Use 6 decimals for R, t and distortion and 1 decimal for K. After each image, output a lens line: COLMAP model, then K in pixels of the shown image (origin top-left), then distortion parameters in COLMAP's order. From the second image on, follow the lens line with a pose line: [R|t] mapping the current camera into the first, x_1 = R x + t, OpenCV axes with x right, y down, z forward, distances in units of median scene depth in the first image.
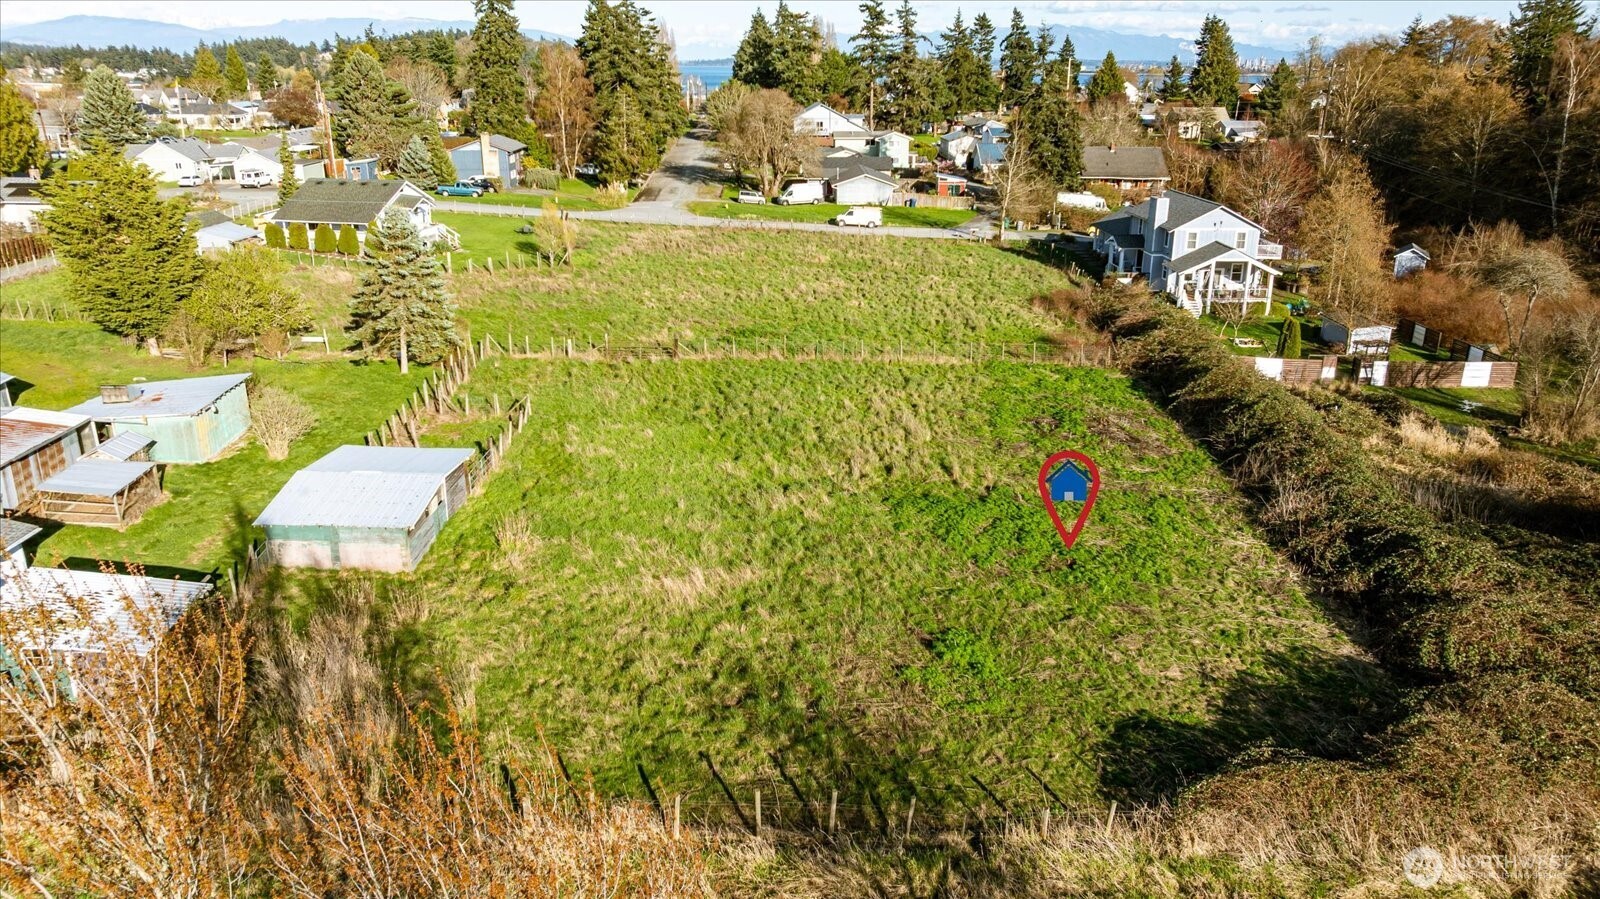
lens RADIAL K [[1122.4, 0, 803.2], [0, 1122.4, 456.1], [0, 0, 1]] dist [-0.027938, 0.025142]
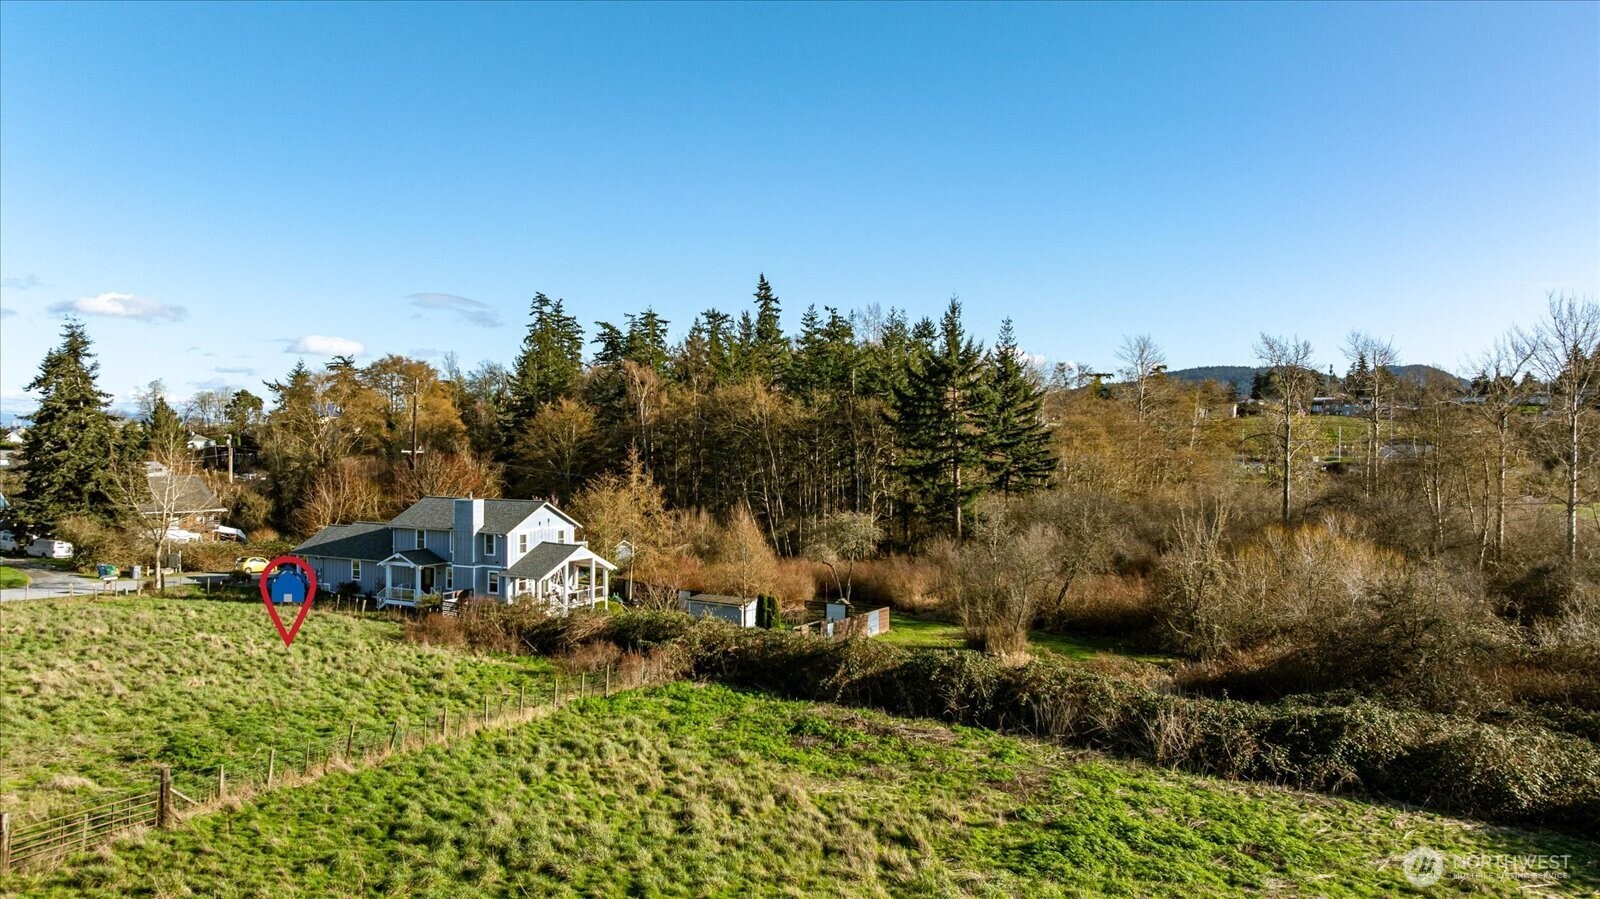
lens RADIAL K [[1122.4, 0, 798.8], [0, 1122.4, 445.6], [0, 0, 1]] dist [-0.027938, 0.025142]
pose [[0.504700, -0.006568, 0.863270, -0.267125], [0.280851, 0.946824, -0.156992, -0.062873], [-0.816334, 0.321684, 0.479707, 0.352370]]
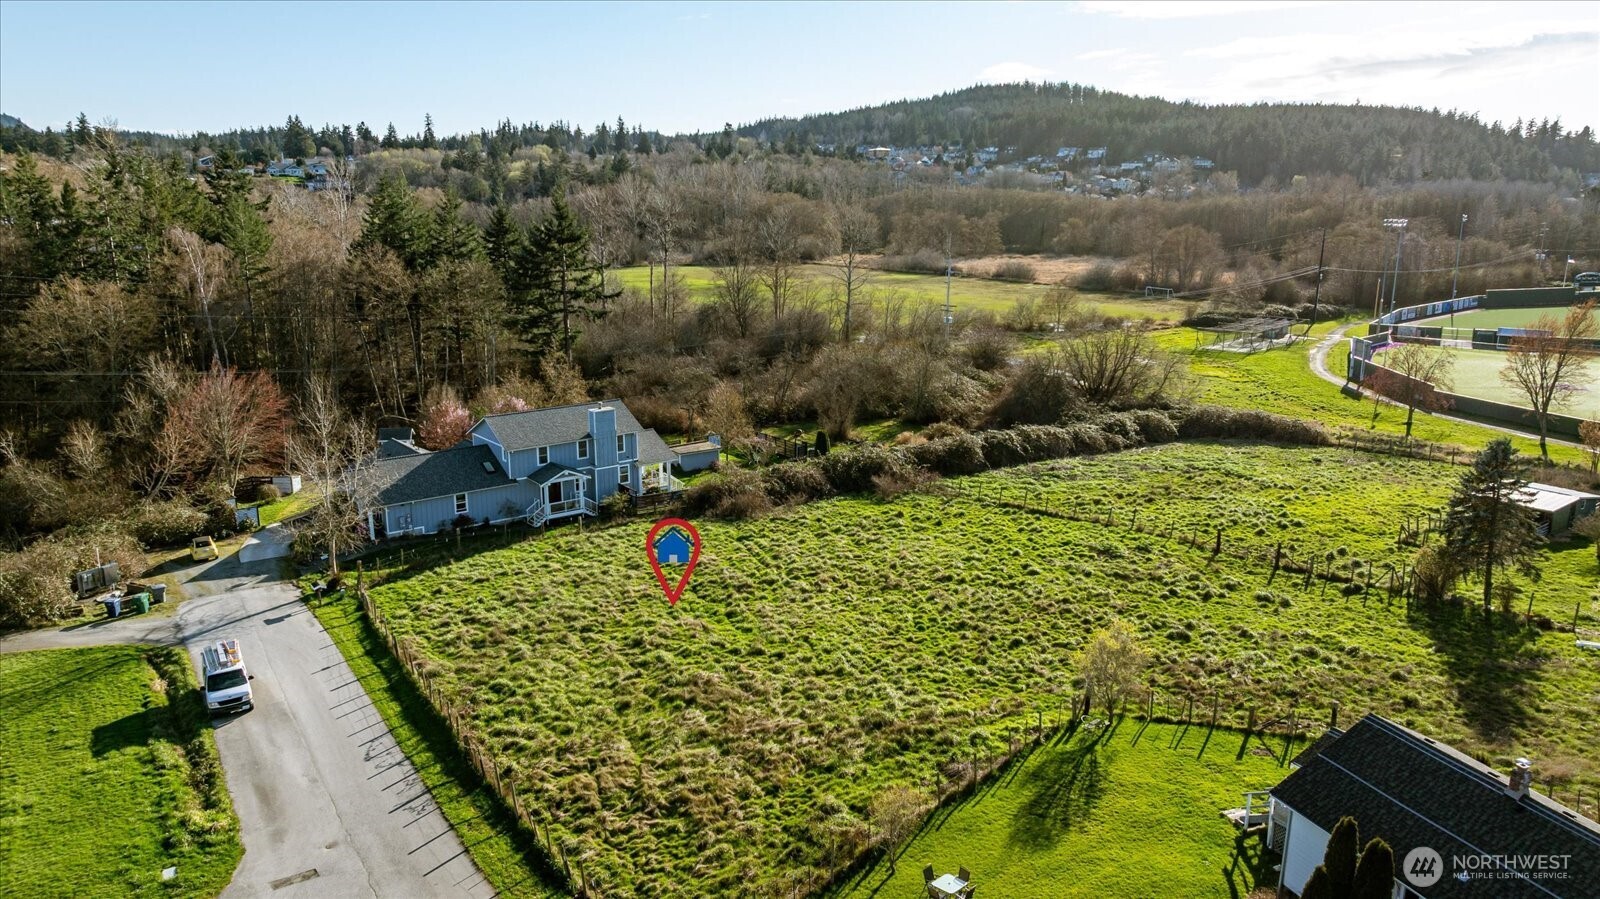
lens RADIAL K [[1122.4, 0, 799.6], [0, 1122.4, 448.4], [0, 0, 1]] dist [-0.027938, 0.025142]
pose [[-0.582674, -0.190506, 0.790062, -0.504302], [0.266651, 0.873509, 0.407283, -0.510078], [-0.767716, 0.447984, -0.458173, 1.235446]]
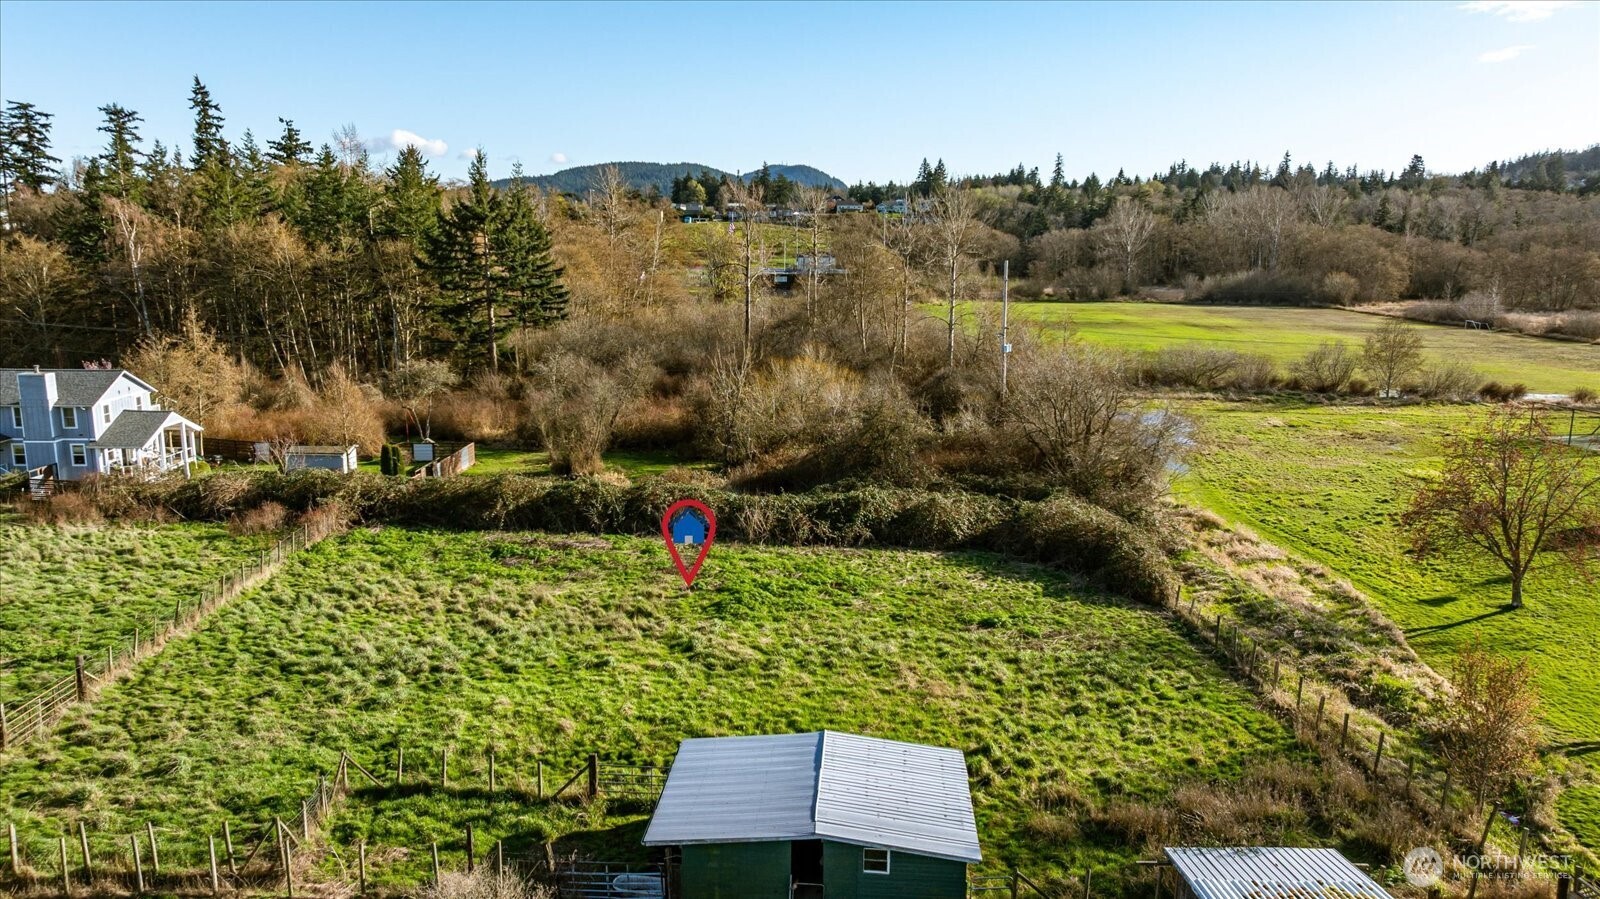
lens RADIAL K [[1122.4, 0, 799.4], [0, 1122.4, 443.3], [0, 0, 1]] dist [-0.027938, 0.025142]
pose [[0.022976, -0.186616, 0.982164, -0.450350], [0.325903, 0.930155, 0.169110, -0.130394], [-0.945124, 0.316205, 0.082190, 0.391216]]
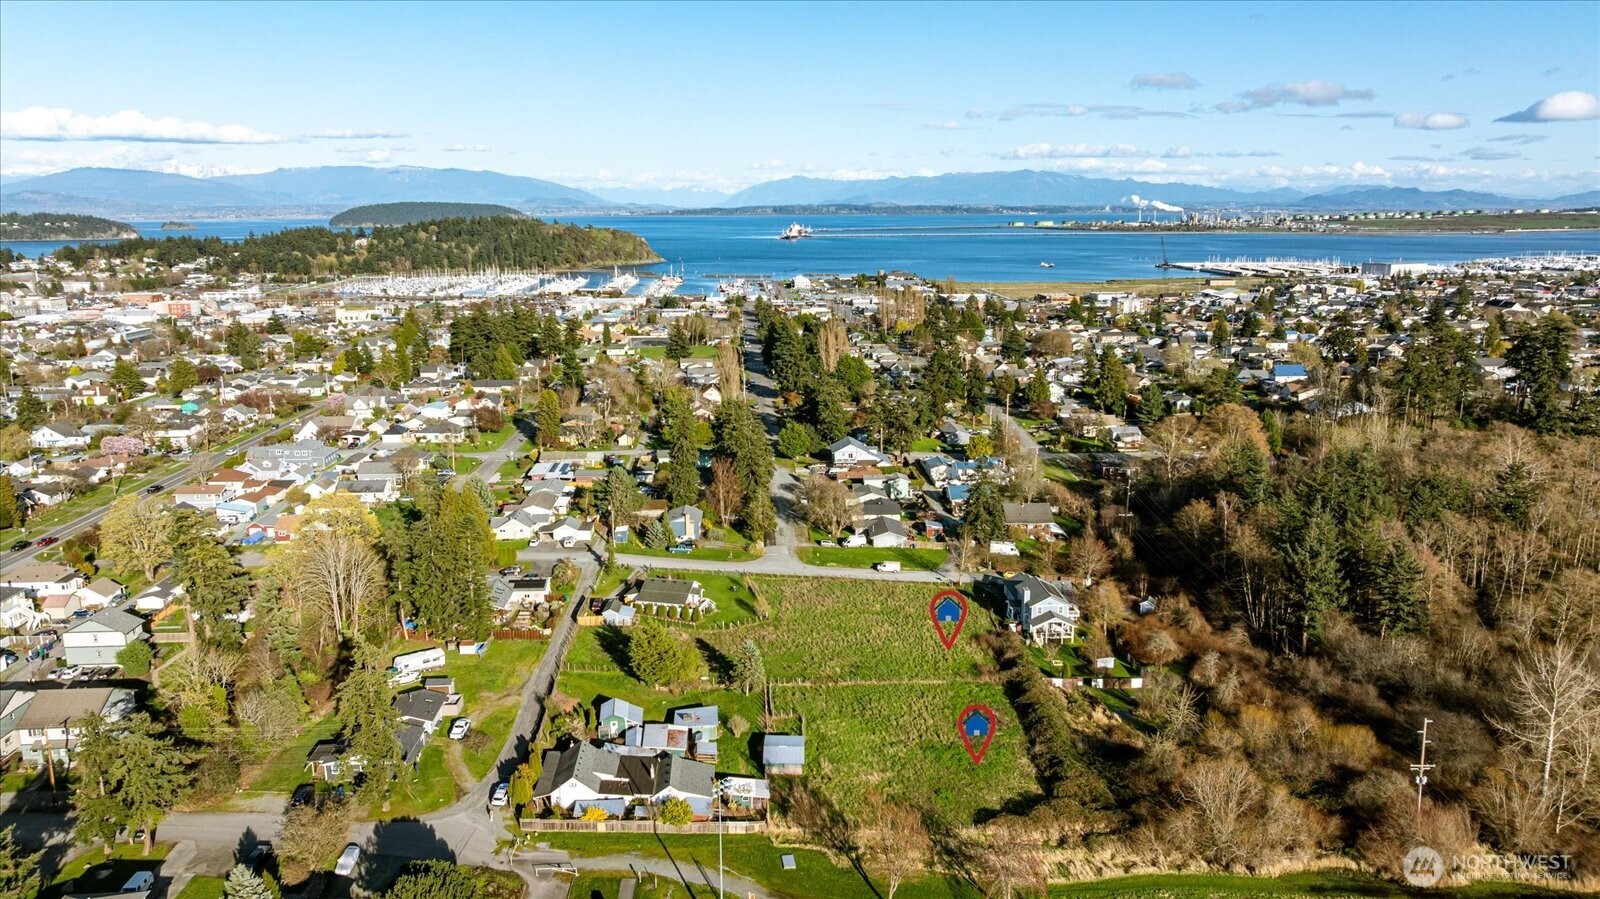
lens RADIAL K [[1122.4, 0, 804.6], [0, 1122.4, 455.5], [0, 0, 1]] dist [-0.027938, 0.025142]
pose [[0.999806, -0.007959, 0.018005, -0.165550], [0.010022, 0.993013, -0.117581, -0.222021], [-0.016943, 0.117739, 0.992900, -1.229849]]
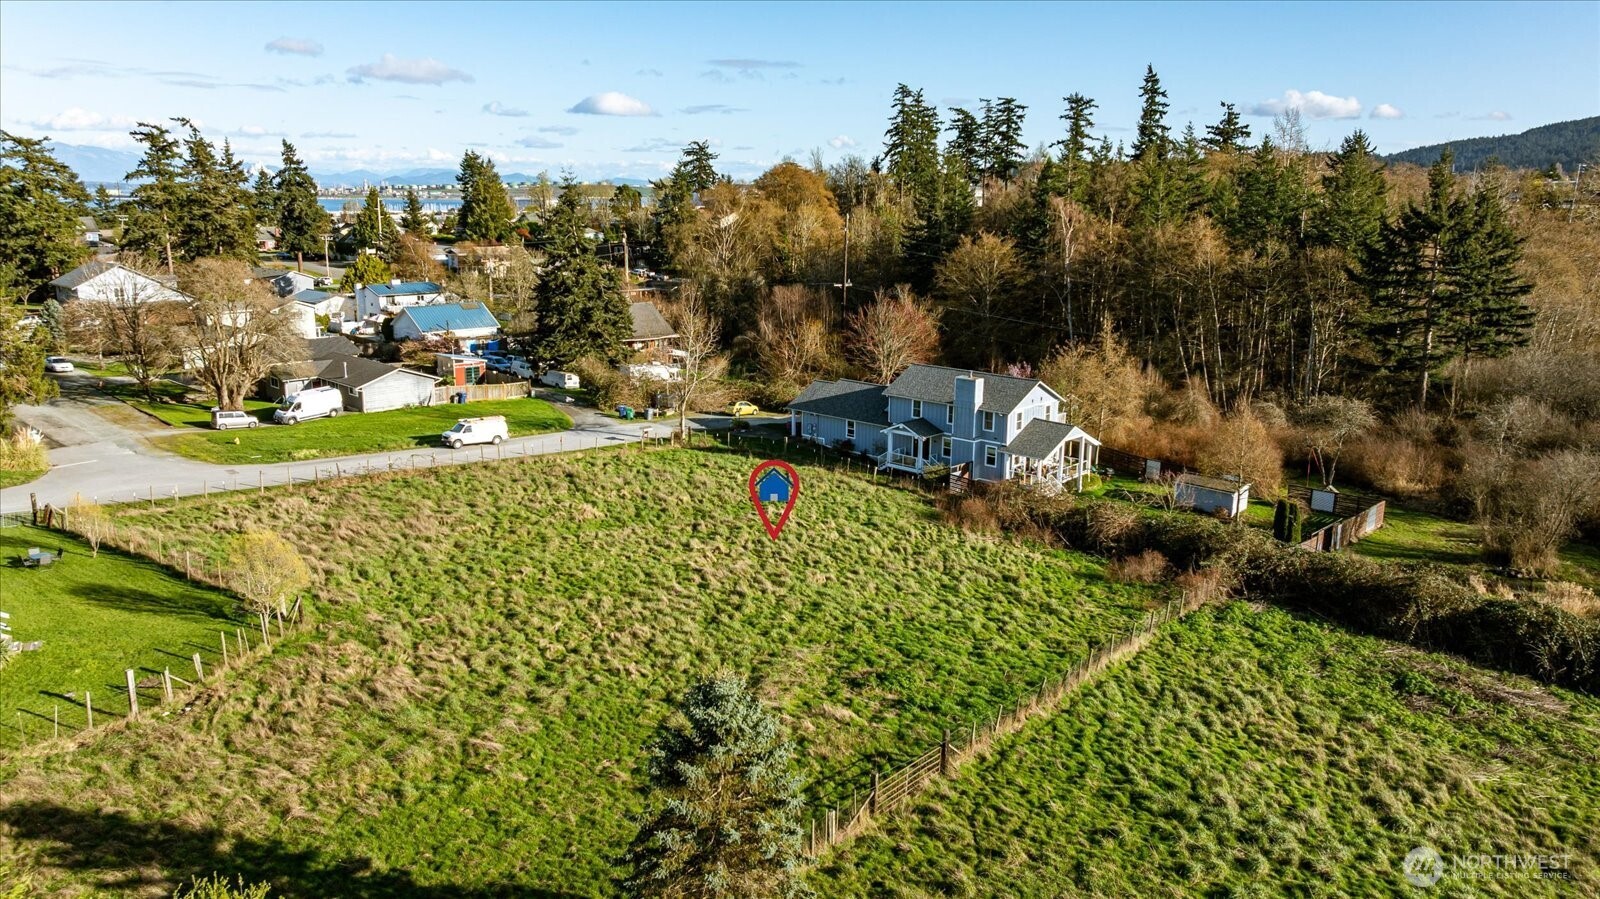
lens RADIAL K [[1122.4, 0, 801.9], [0, 1122.4, 448.9], [0, 0, 1]] dist [-0.027938, 0.025142]
pose [[0.709354, -0.153578, 0.687917, -0.376639], [0.226182, 0.973957, -0.015793, -0.179620], [-0.667576, 0.166797, 0.725617, 0.418081]]
